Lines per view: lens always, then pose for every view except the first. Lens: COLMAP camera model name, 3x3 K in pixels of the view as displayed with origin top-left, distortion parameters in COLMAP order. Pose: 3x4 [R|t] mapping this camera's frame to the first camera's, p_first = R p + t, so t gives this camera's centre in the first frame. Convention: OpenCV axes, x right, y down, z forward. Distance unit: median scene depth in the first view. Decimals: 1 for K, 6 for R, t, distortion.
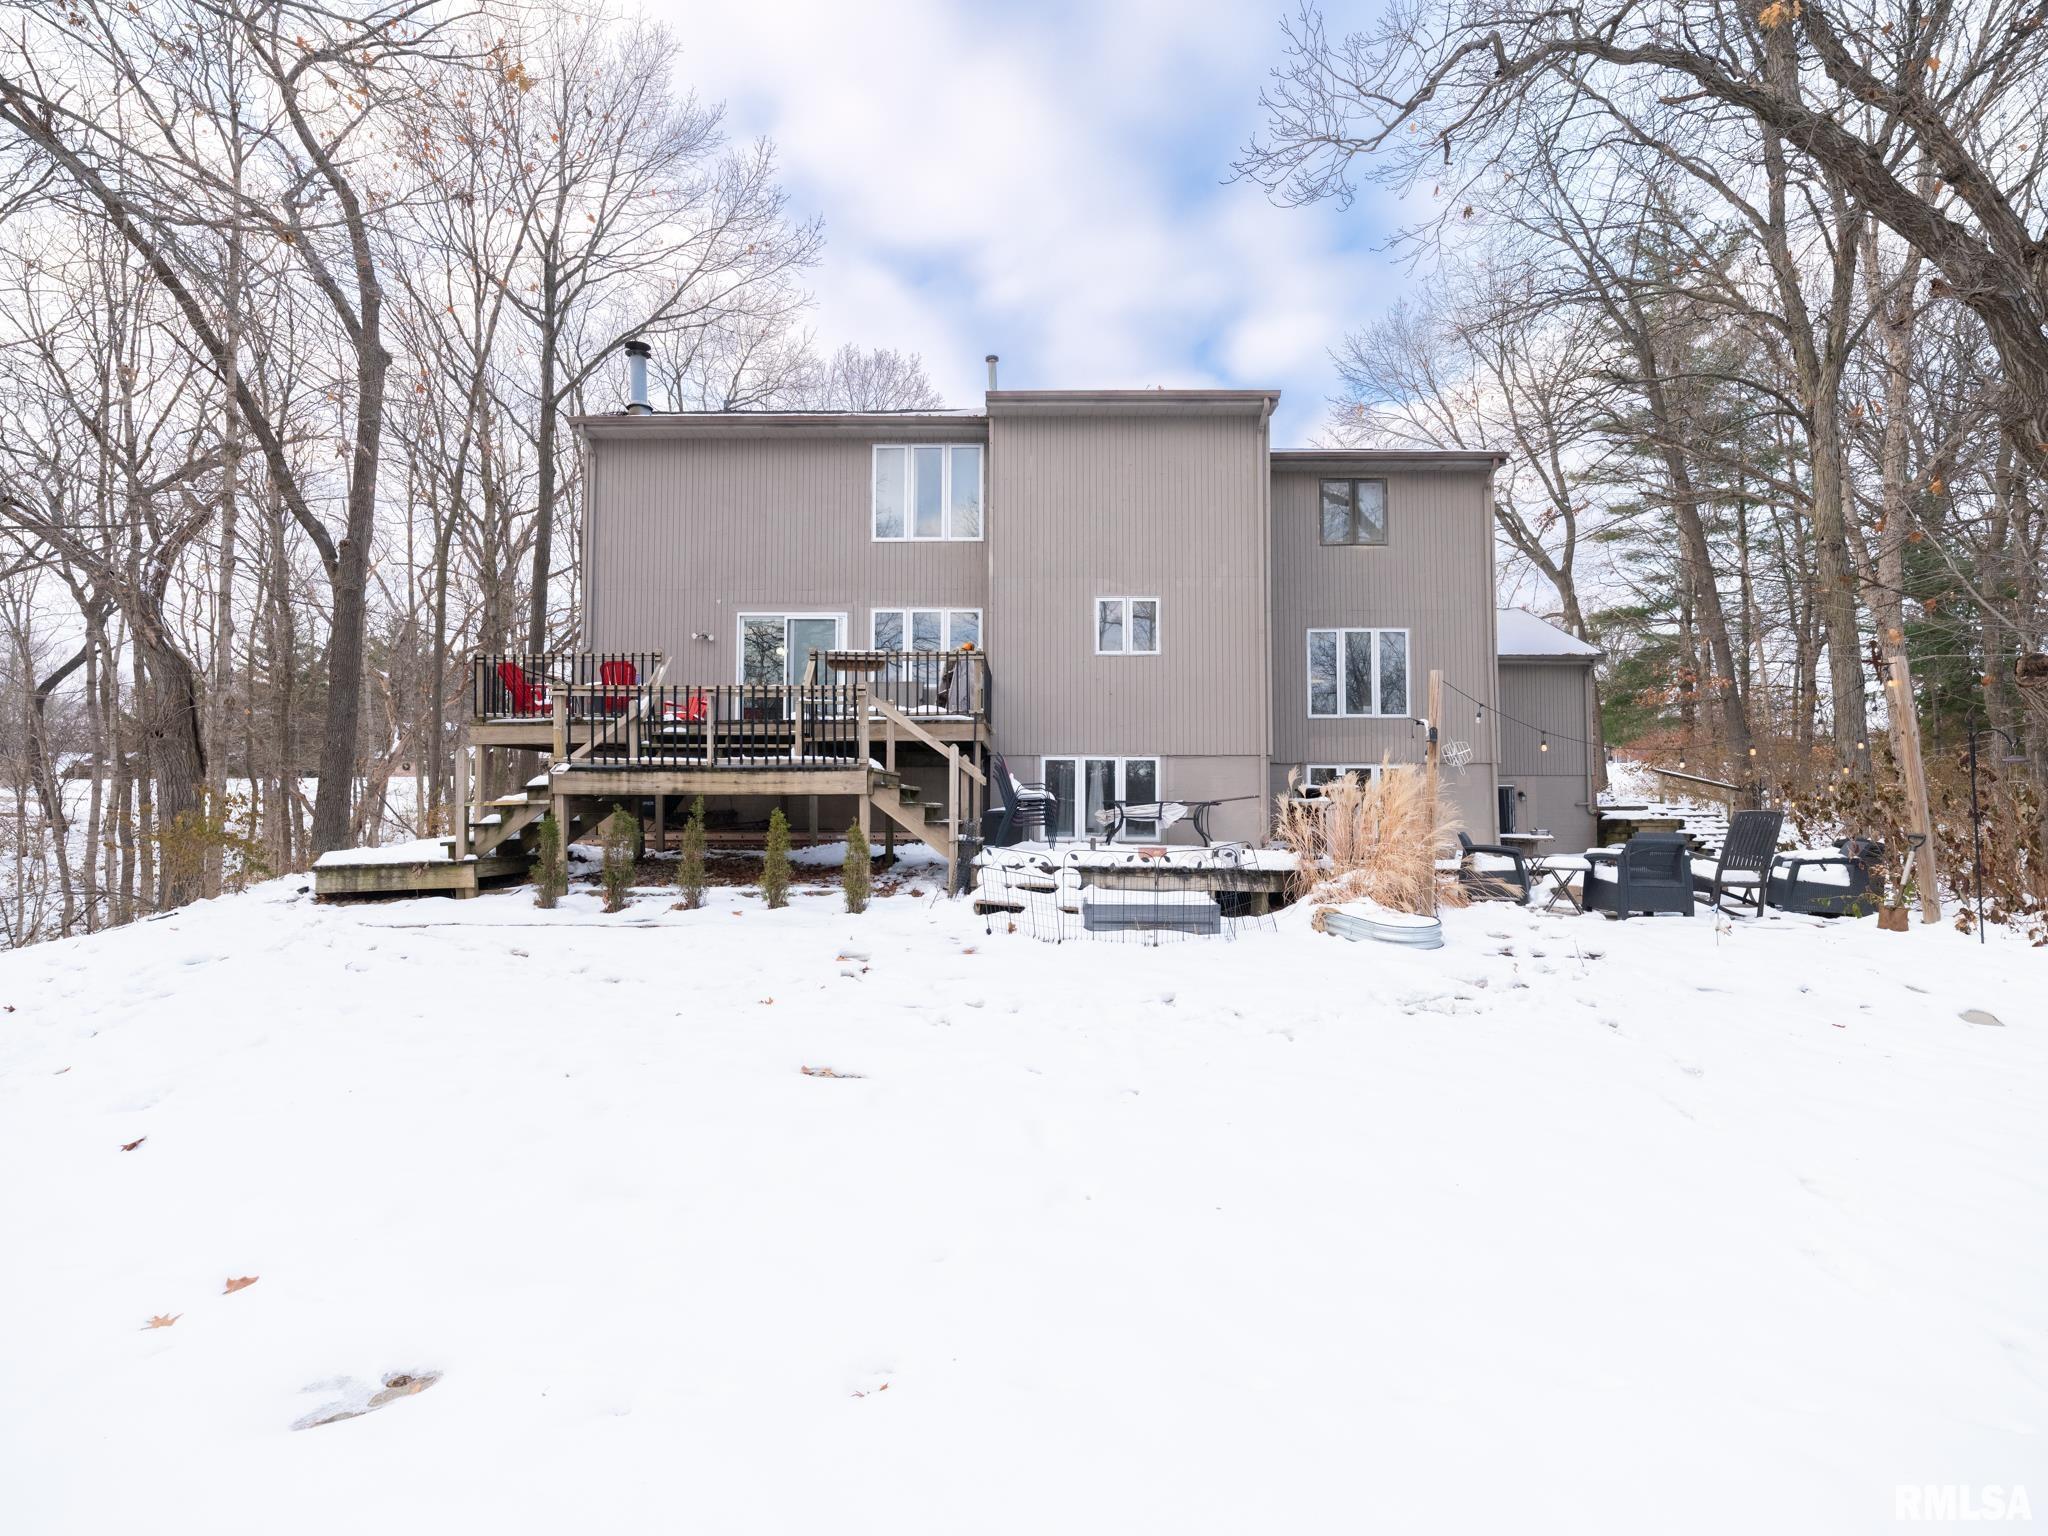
lens RADIAL K [[942.4, 0, 1019.1], [0, 942.4, 772.8], [0, 0, 1]] dist [-0.003608, -0.000082]
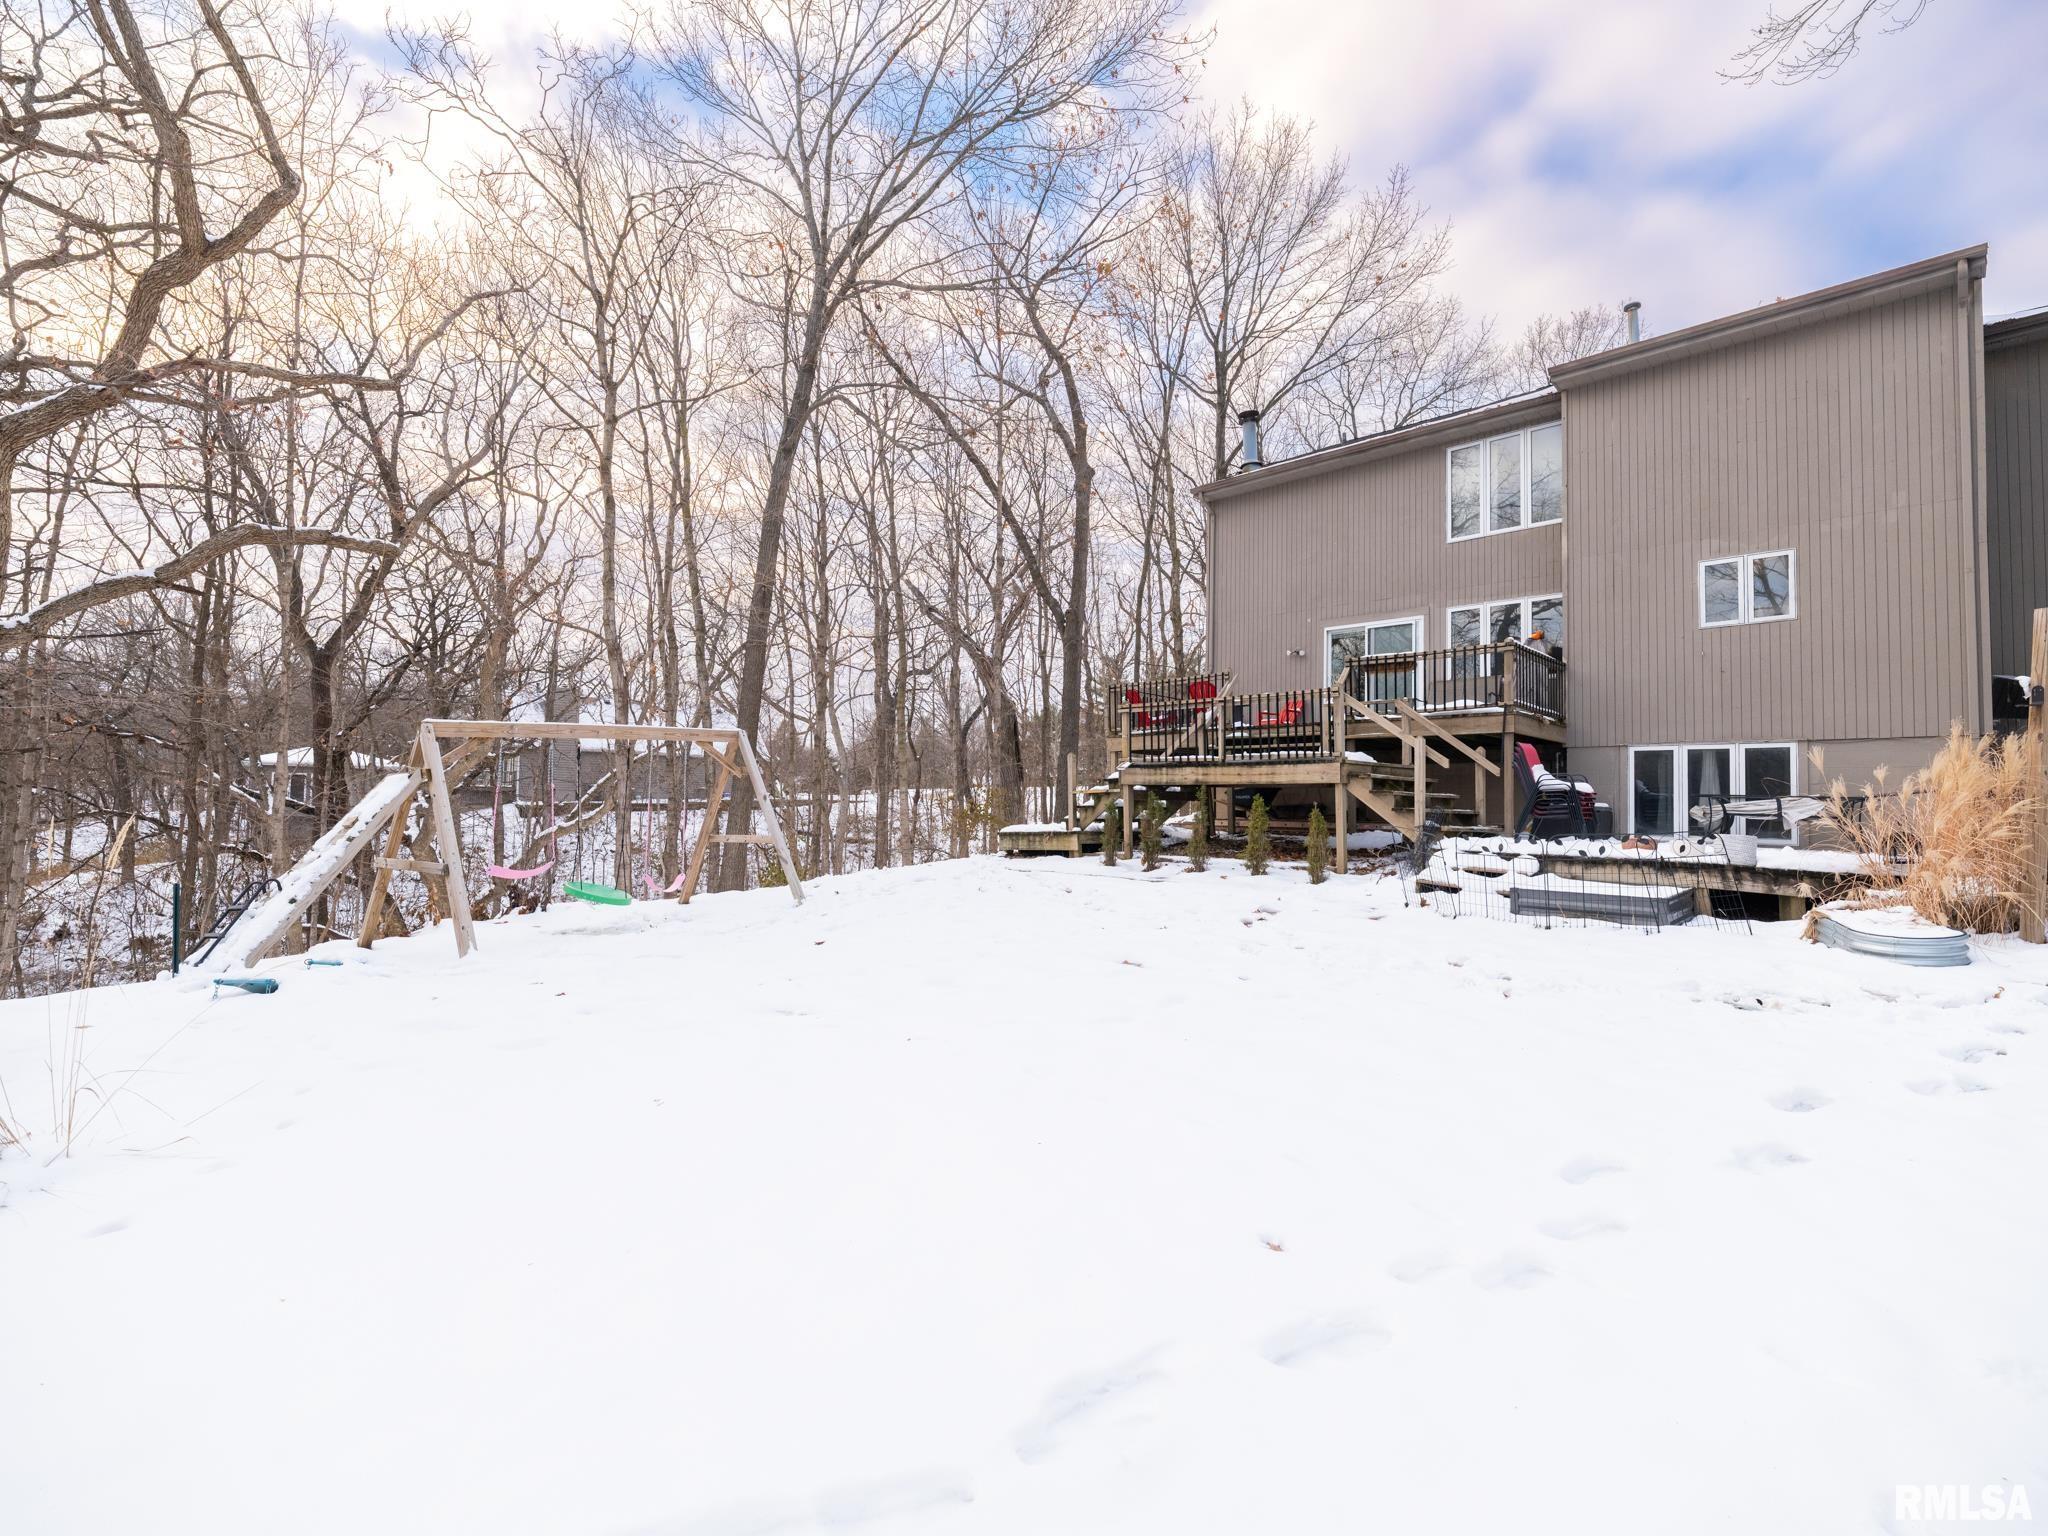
lens RADIAL K [[942.4, 0, 1025.9], [0, 942.4, 763.9], [0, 0, 1]] dist [-0.003608, -0.000082]
pose [[0.721033, -0.021482, -0.692567, 0.294019], [0.008547, 0.999719, -0.022112, 0.017823], [0.692848, 0.010024, 0.721014, -0.069494]]
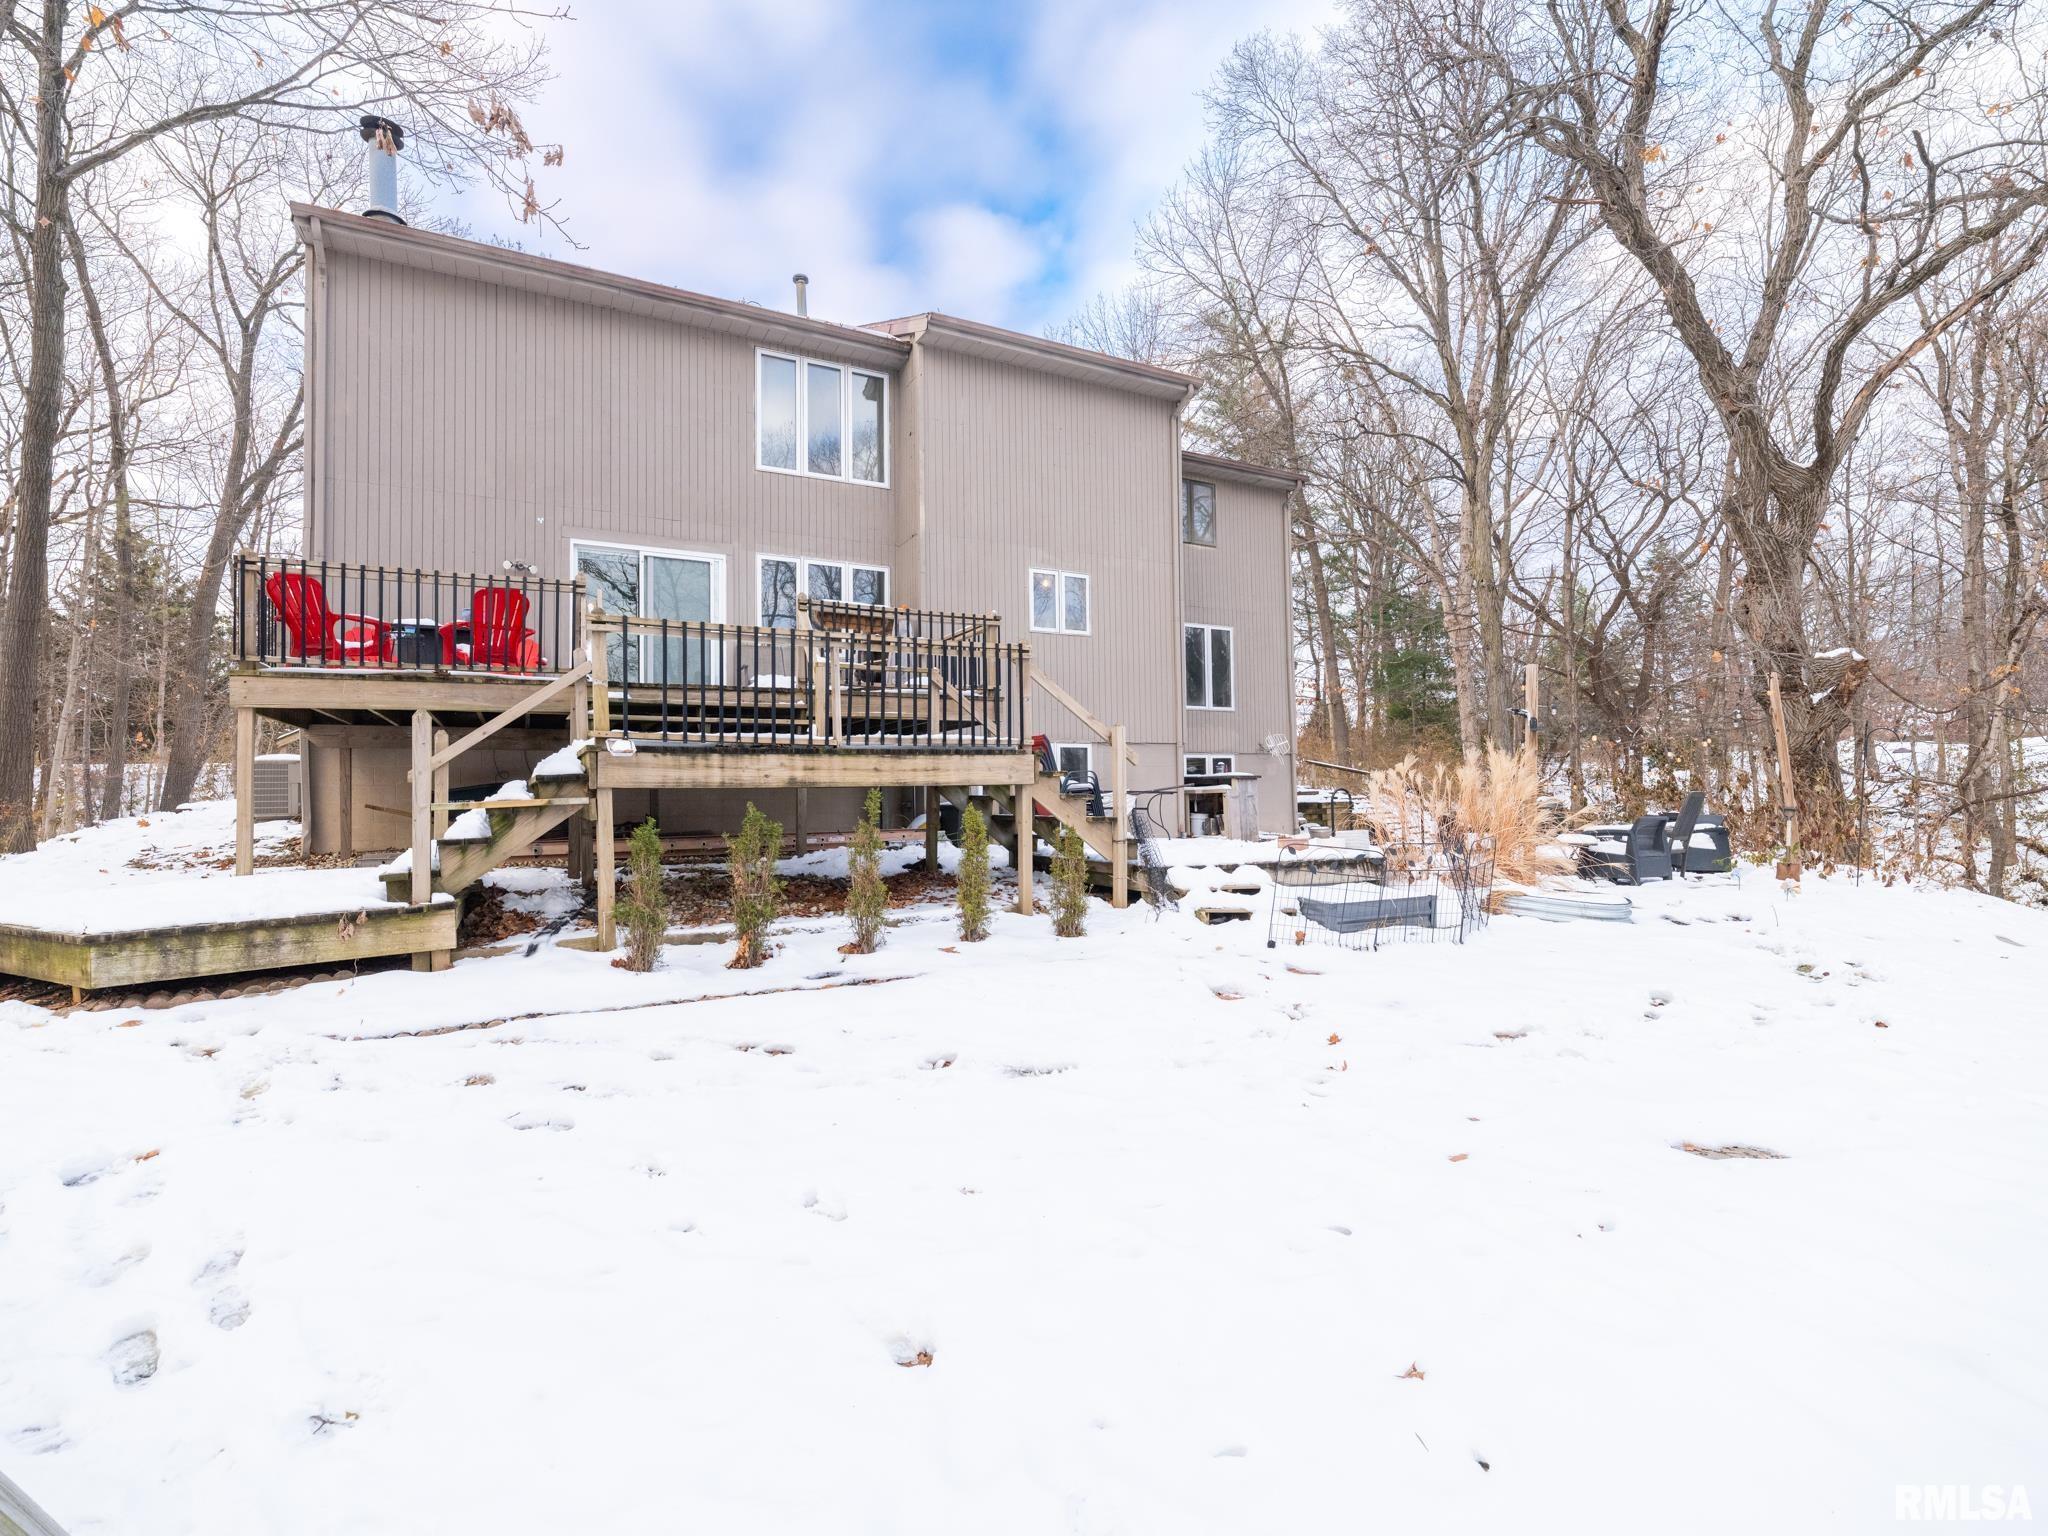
lens RADIAL K [[942.4, 0, 1036.9], [0, 942.4, 766.2], [0, 0, 1]] dist [-0.003608, -0.000082]
pose [[0.875387, 0.000941, 0.483422, -0.451038], [-0.001883, 0.999997, 0.001464, 0.005347], [-0.483419, -0.002192, 0.875386, 0.255840]]
